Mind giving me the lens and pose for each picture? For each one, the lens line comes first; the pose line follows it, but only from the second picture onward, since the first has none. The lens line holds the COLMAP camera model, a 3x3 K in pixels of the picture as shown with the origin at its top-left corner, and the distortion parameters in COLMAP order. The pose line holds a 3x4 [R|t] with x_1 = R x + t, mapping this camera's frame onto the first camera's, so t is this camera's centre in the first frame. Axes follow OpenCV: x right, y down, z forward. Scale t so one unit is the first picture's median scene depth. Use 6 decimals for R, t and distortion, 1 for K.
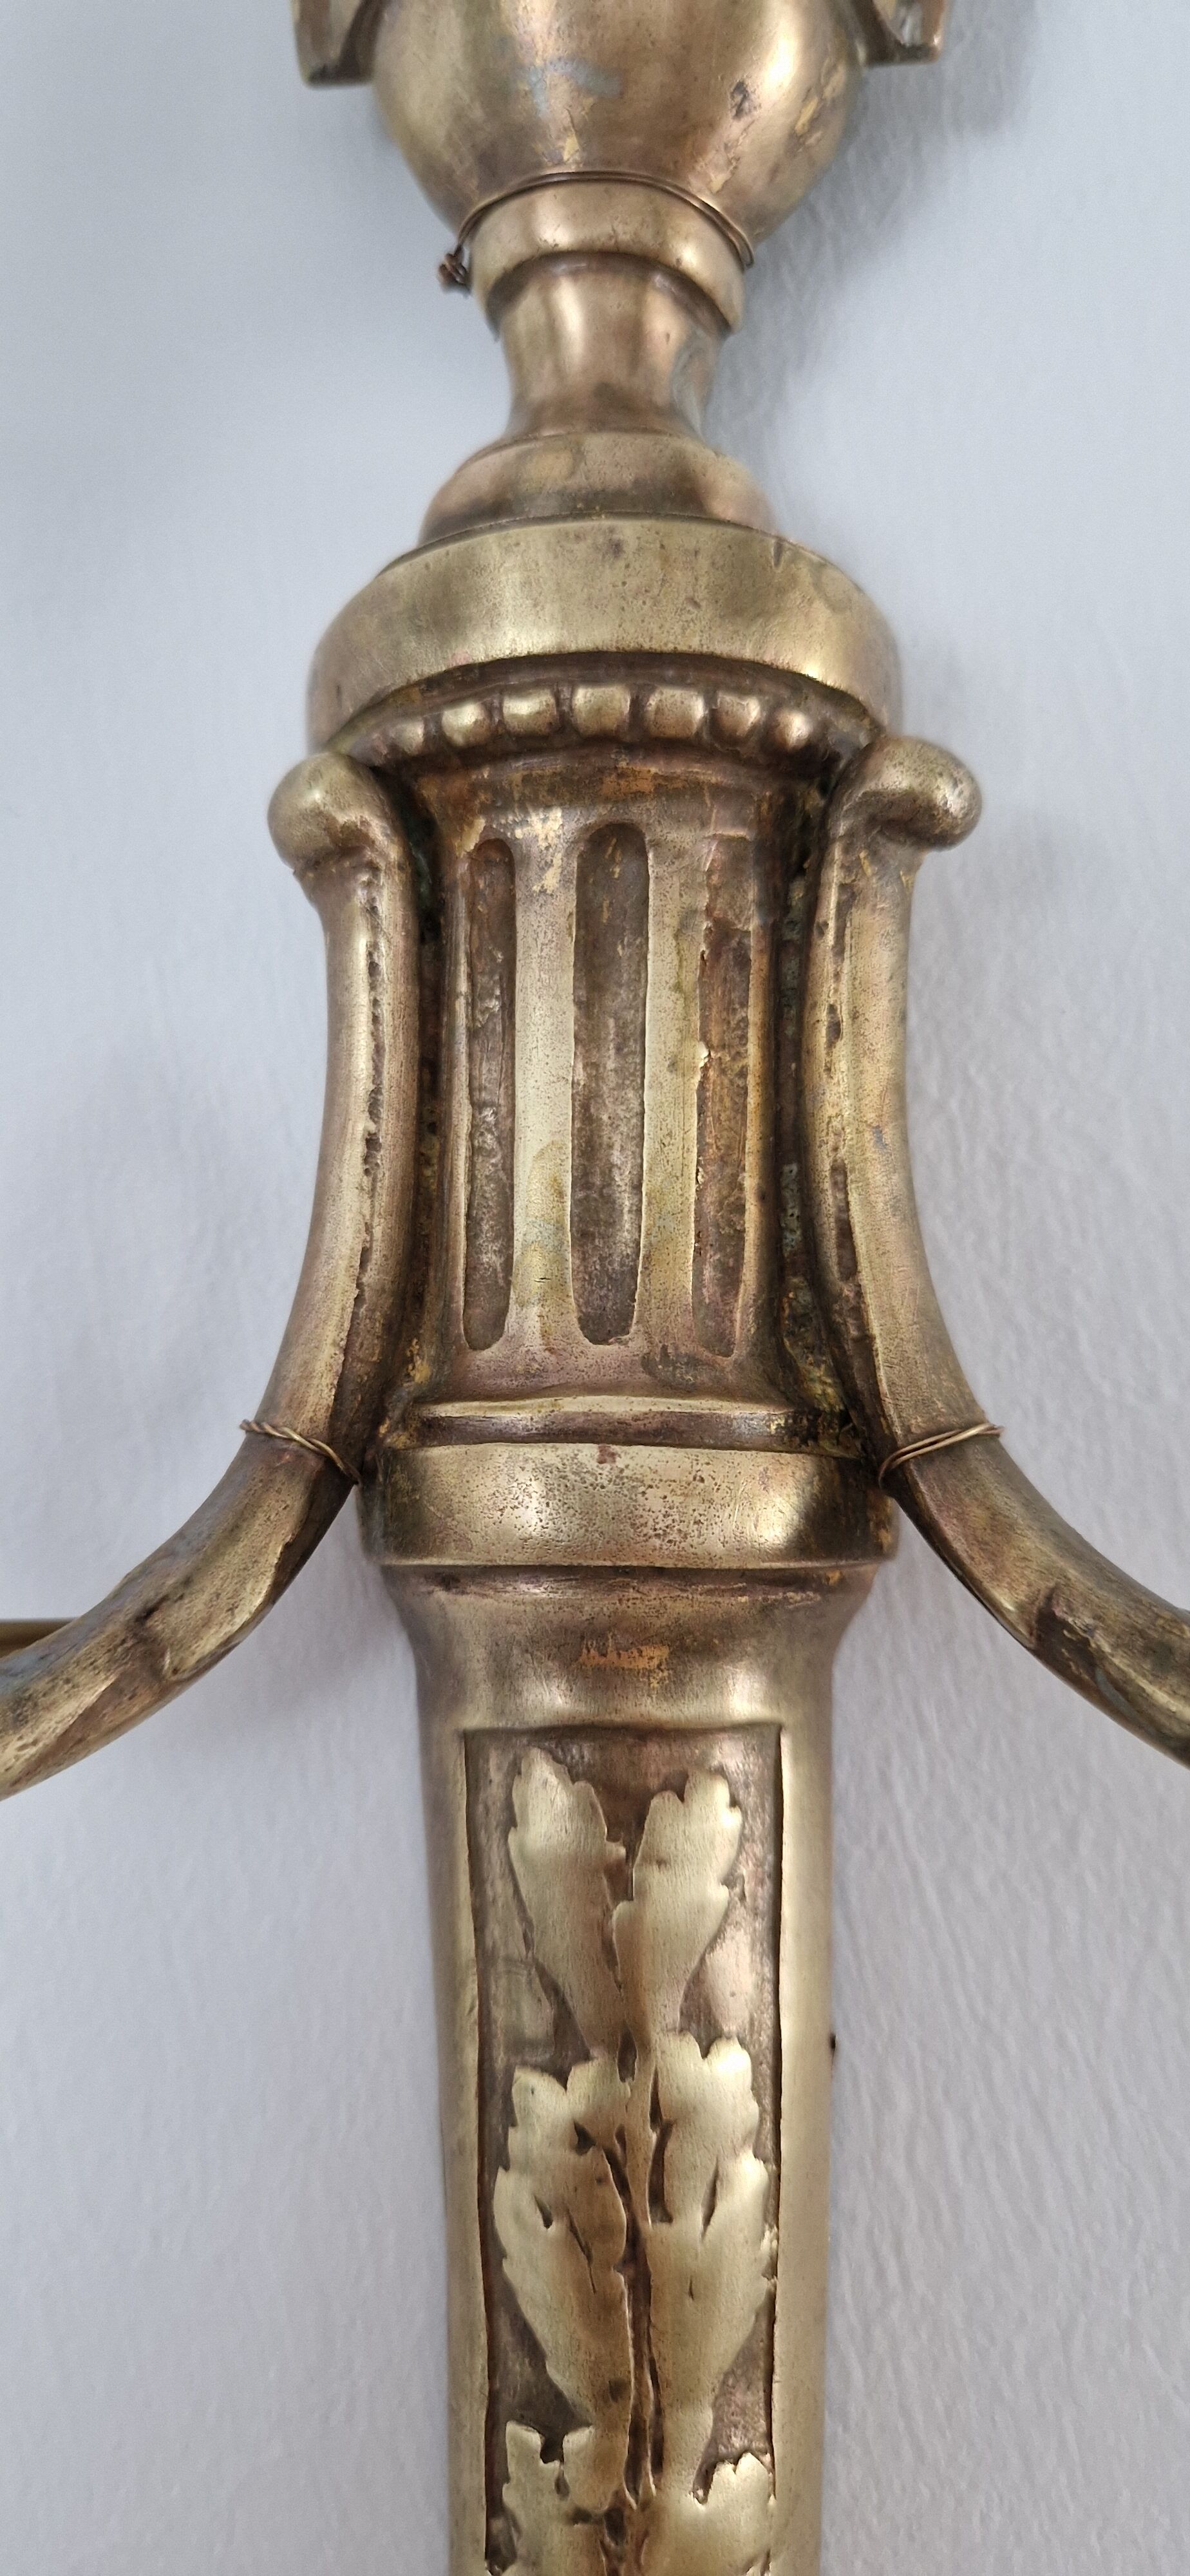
lens RADIAL K [[1828.3, 0, 584.5], [0, 1828.3, 1307.6], [0, 0, 1]] dist [-0.014538, -0.004319]
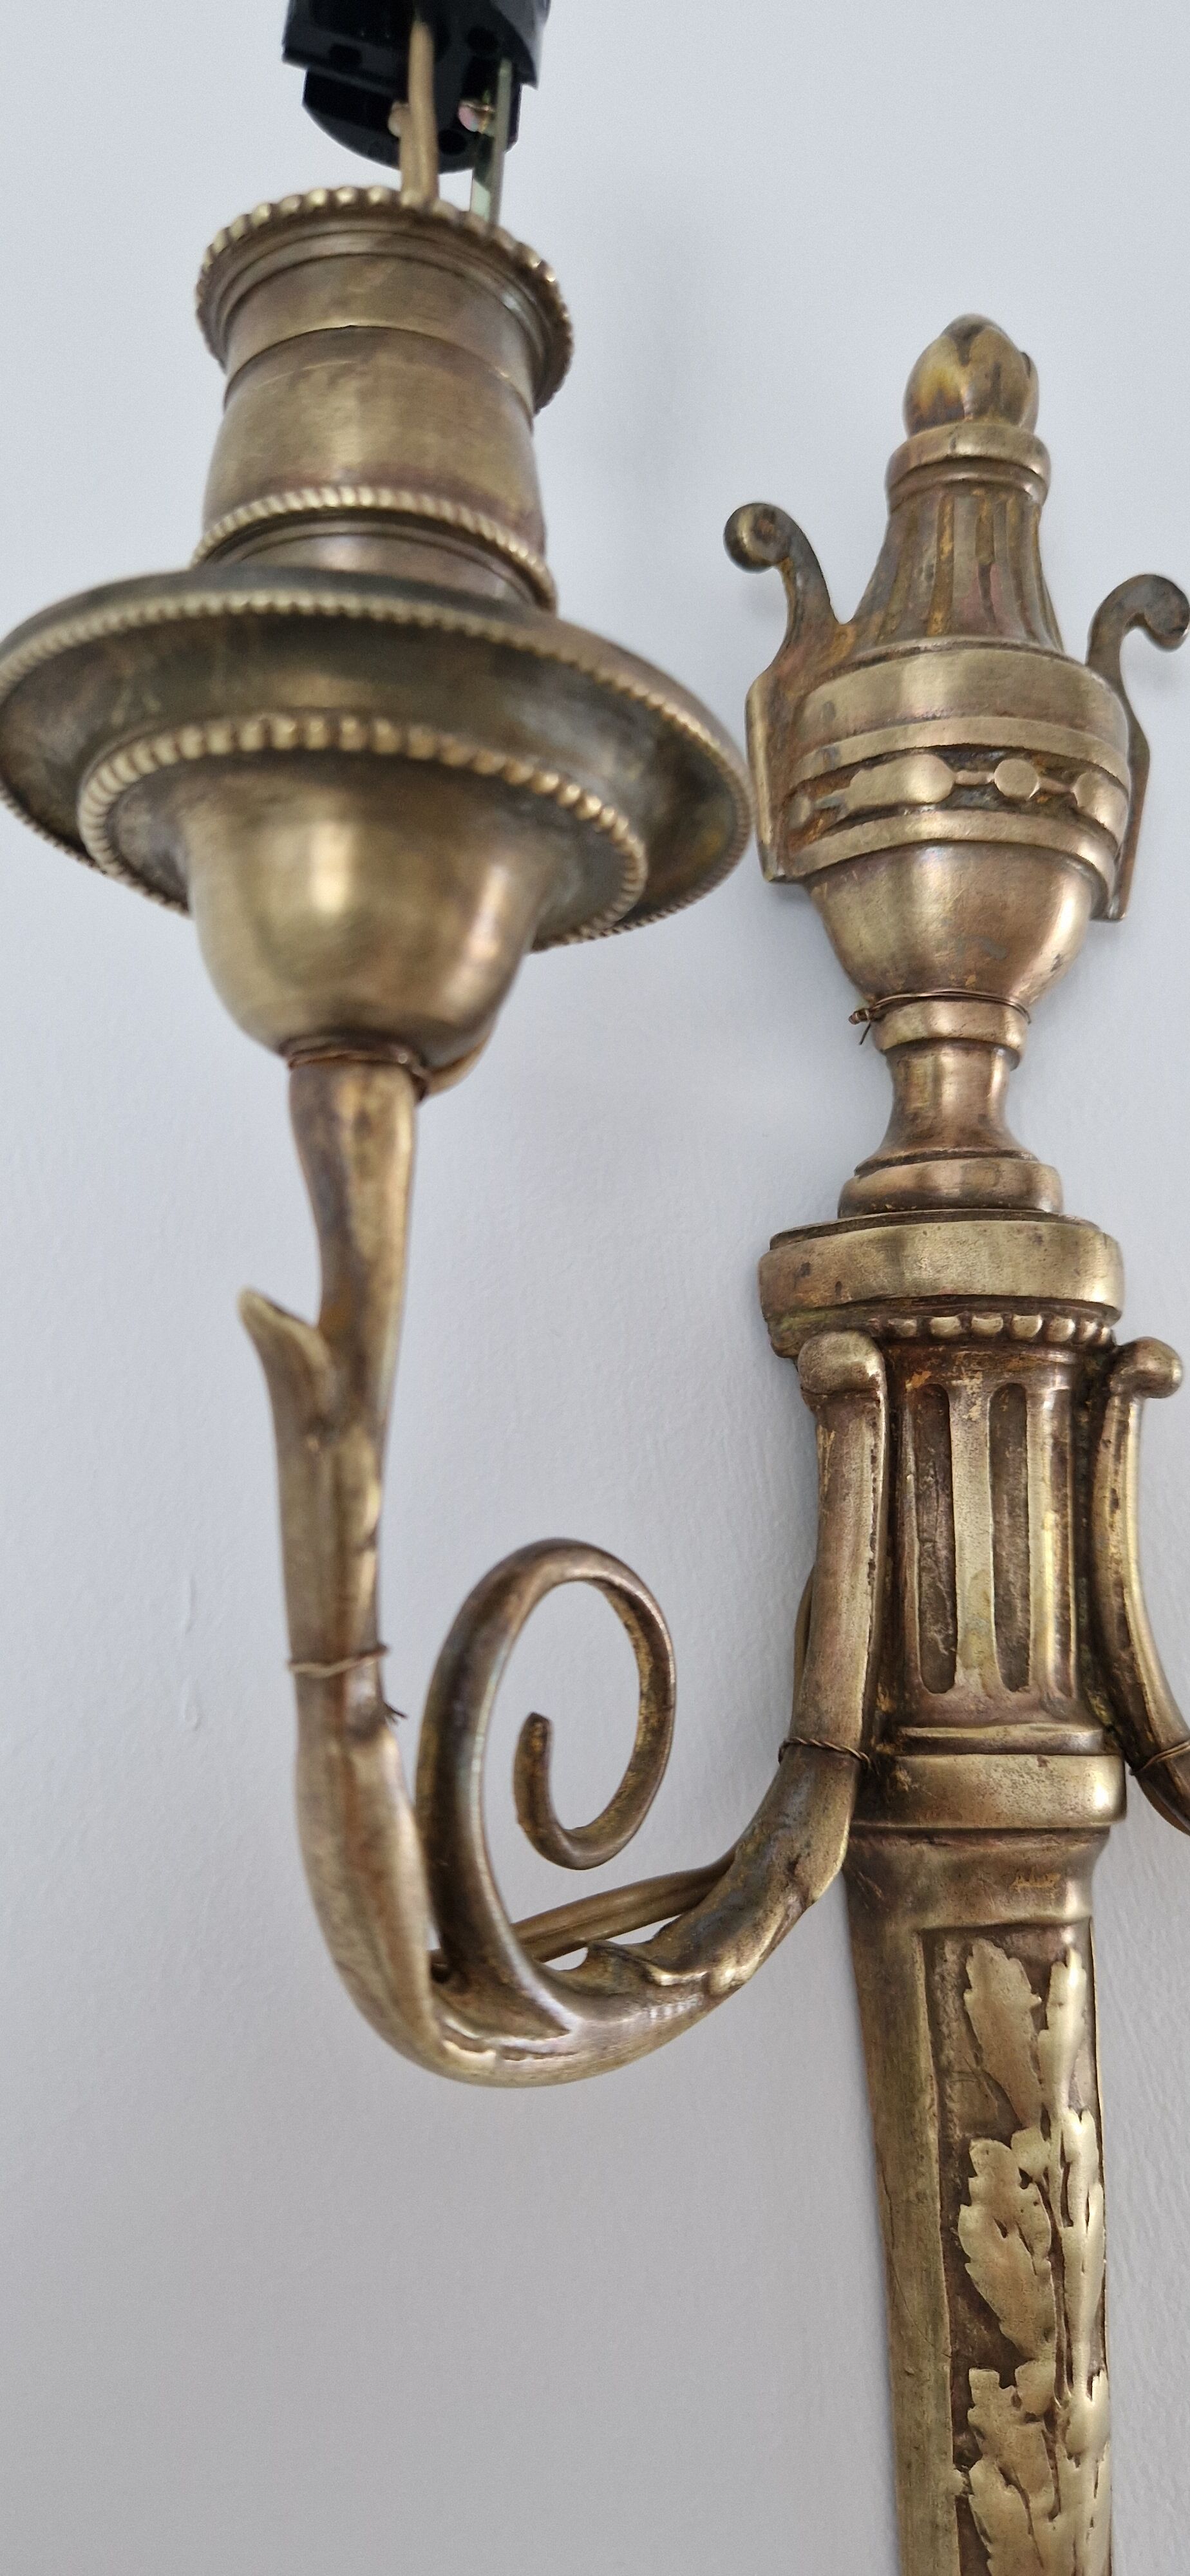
lens RADIAL K [[1800.8, 0, 595.0], [0, 1800.8, 1288.0], [0, 0, 1]] dist [0.004225, -0.003996]
pose [[0.950961, 0.056466, 0.304113, -0.876418], [-0.025469, 0.994152, -0.104947, -0.164581], [-0.308260, 0.092056, 0.946838, -0.496457]]
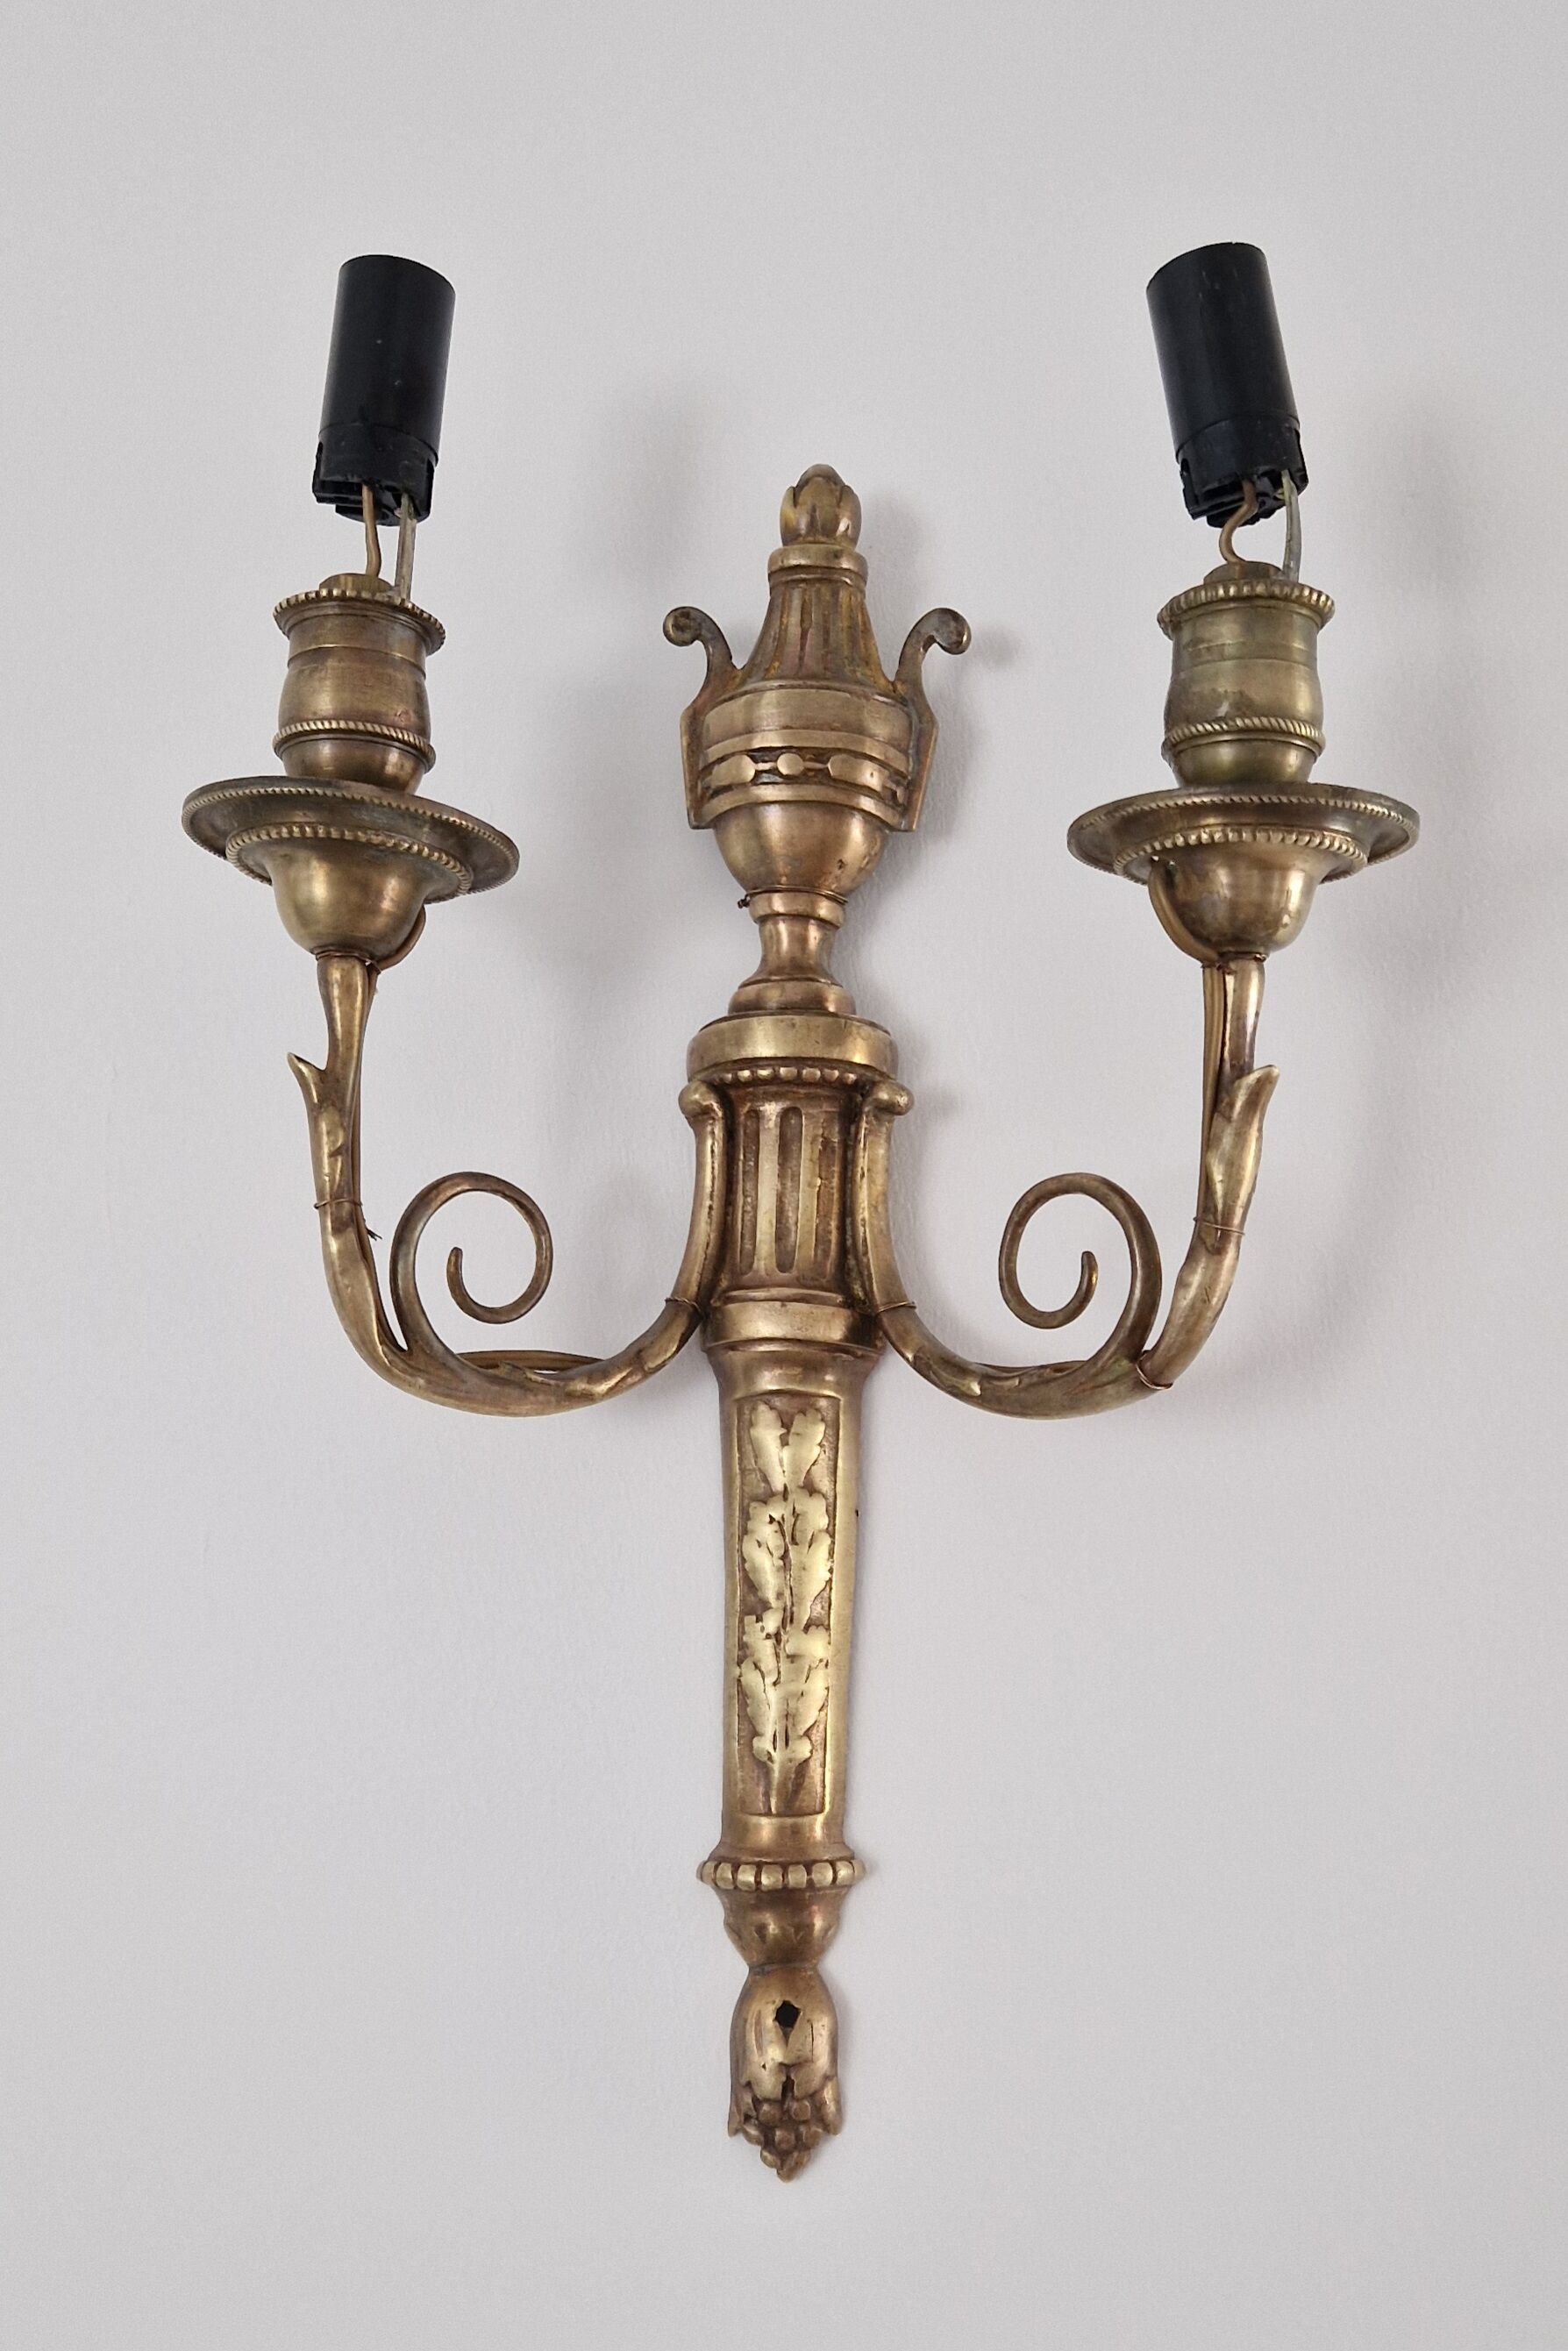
lens RADIAL K [[2432.4, 0, 815.5], [0, 2432.4, 1311.6], [0, 0, 1]] dist [0.073872, -0.020591]
pose [[0.999709, 0.022205, -0.009449, 0.102615], [-0.022748, 0.997823, -0.061907, 0.334147], [0.008054, 0.062104, 0.998037, -3.081604]]
